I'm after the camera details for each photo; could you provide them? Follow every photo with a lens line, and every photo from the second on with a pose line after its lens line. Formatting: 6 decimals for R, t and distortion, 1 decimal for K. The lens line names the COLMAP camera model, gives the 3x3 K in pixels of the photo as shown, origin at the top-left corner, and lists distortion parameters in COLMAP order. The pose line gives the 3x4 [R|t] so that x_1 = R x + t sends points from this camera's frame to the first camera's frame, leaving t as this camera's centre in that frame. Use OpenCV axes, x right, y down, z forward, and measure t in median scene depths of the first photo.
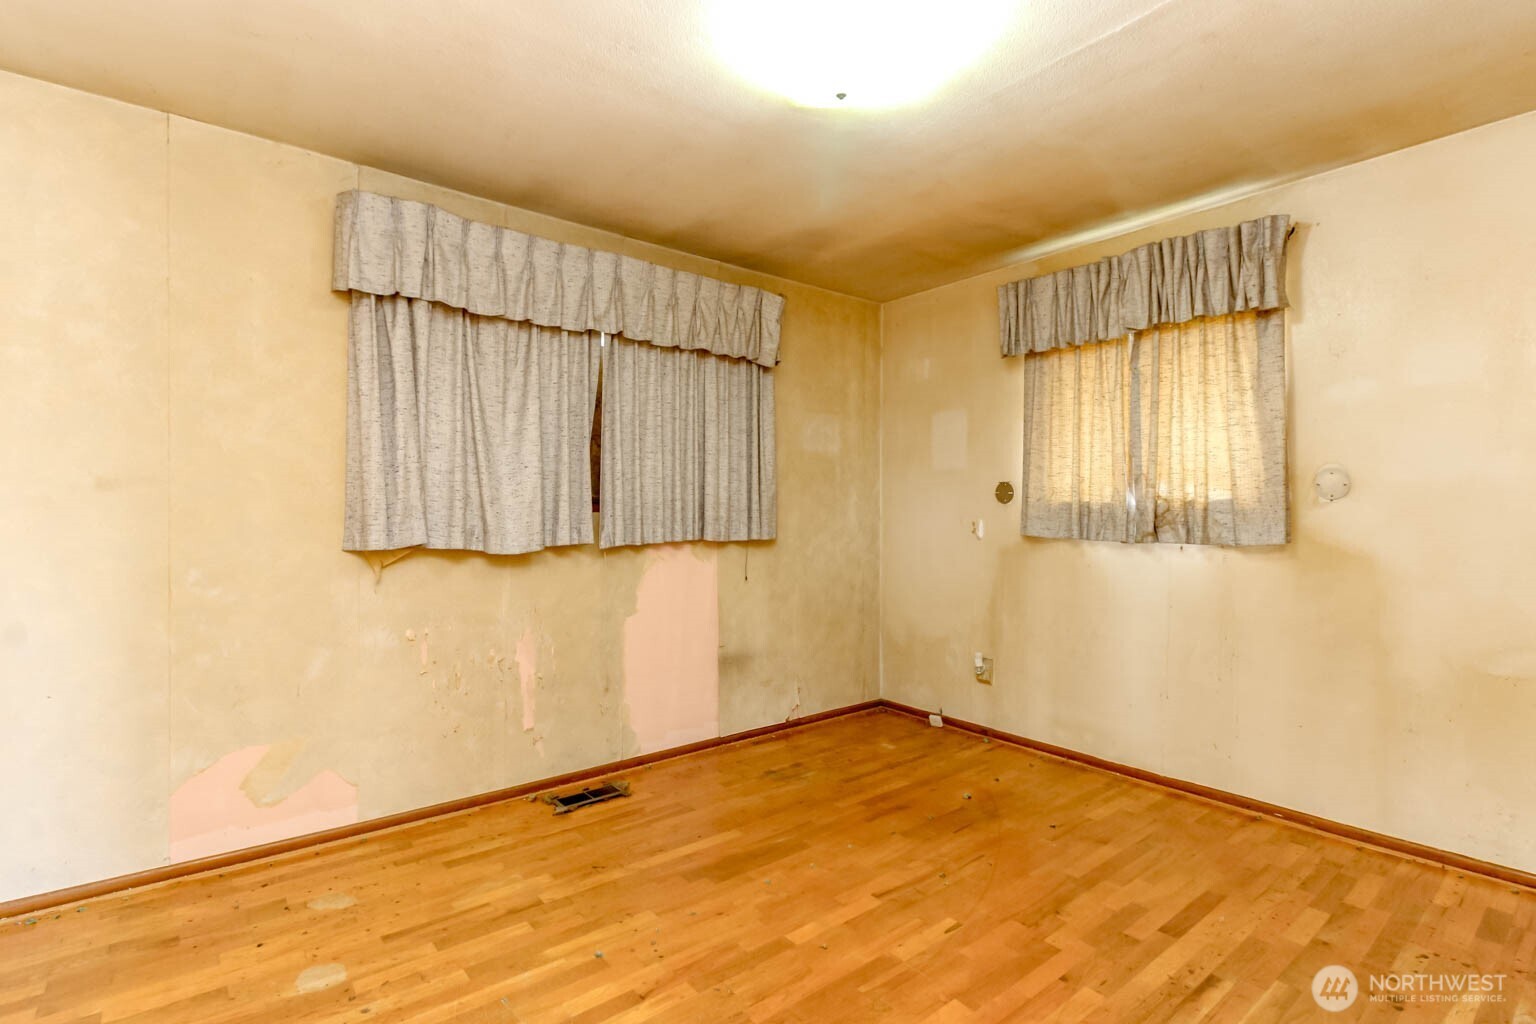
lens RADIAL K [[713.8, 0, 759.5], [0, 713.8, 498.3], [0, 0, 1]] dist [0.012879, -0.009742]
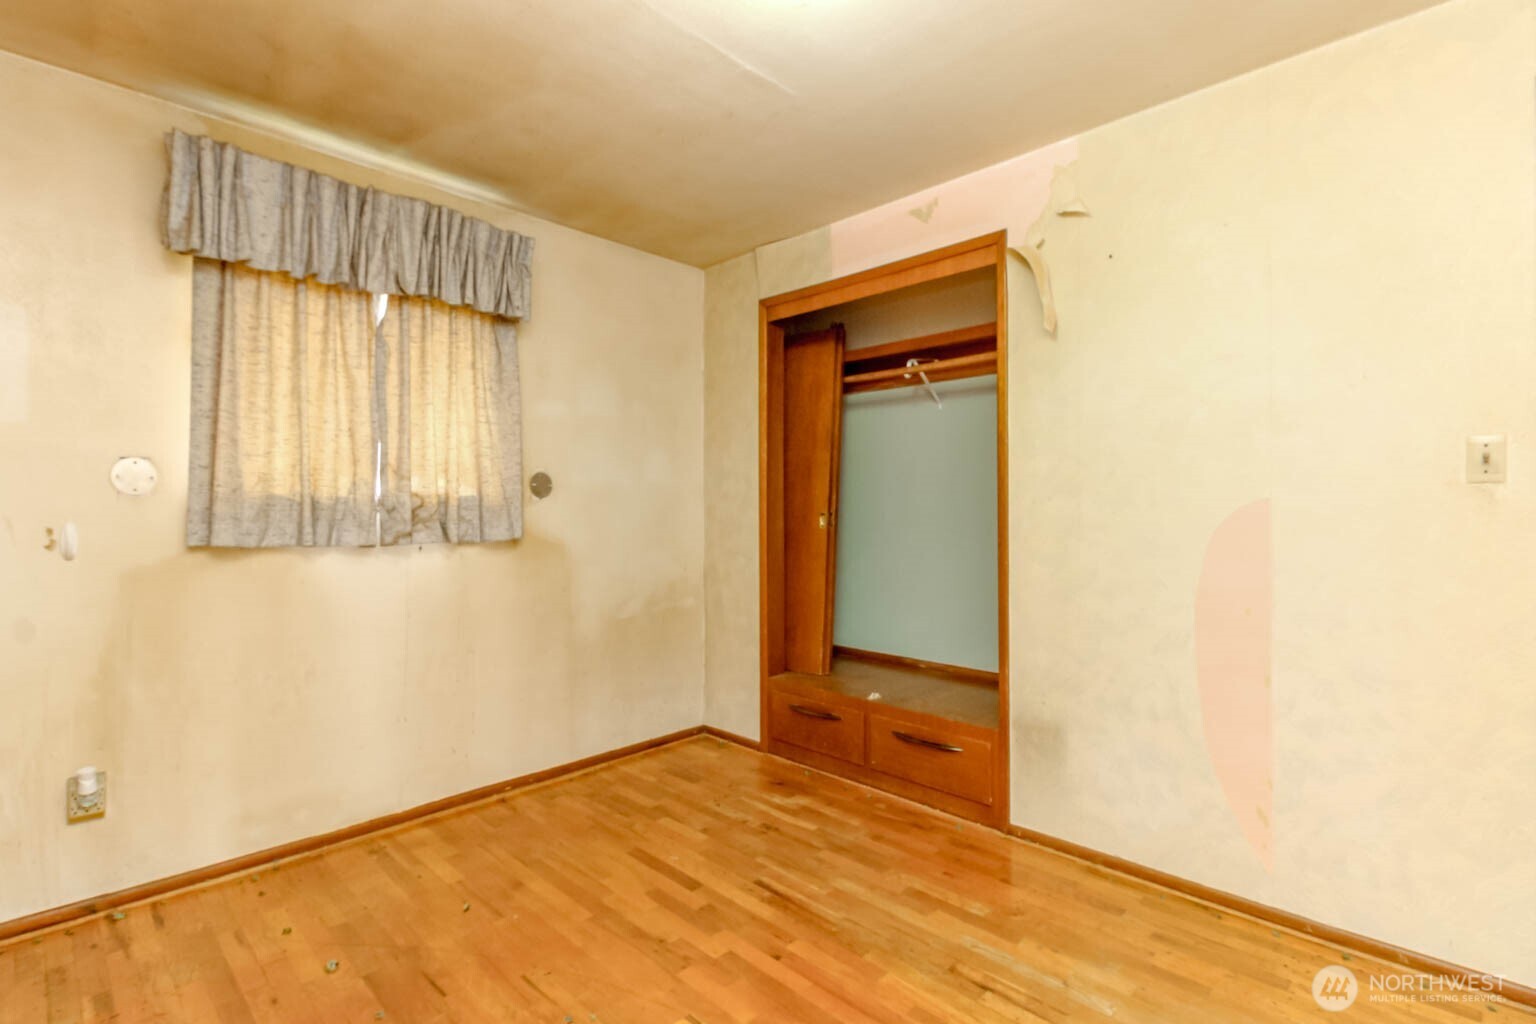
lens RADIAL K [[713.8, 0, 759.5], [0, 713.8, 498.3], [0, 0, 1]] dist [0.012879, -0.009742]
pose [[-0.118008, 0.012787, 0.992930, -0.383700], [-0.019936, 0.999685, -0.015243, 0.011877], [-0.992813, -0.021594, -0.117715, 0.724912]]
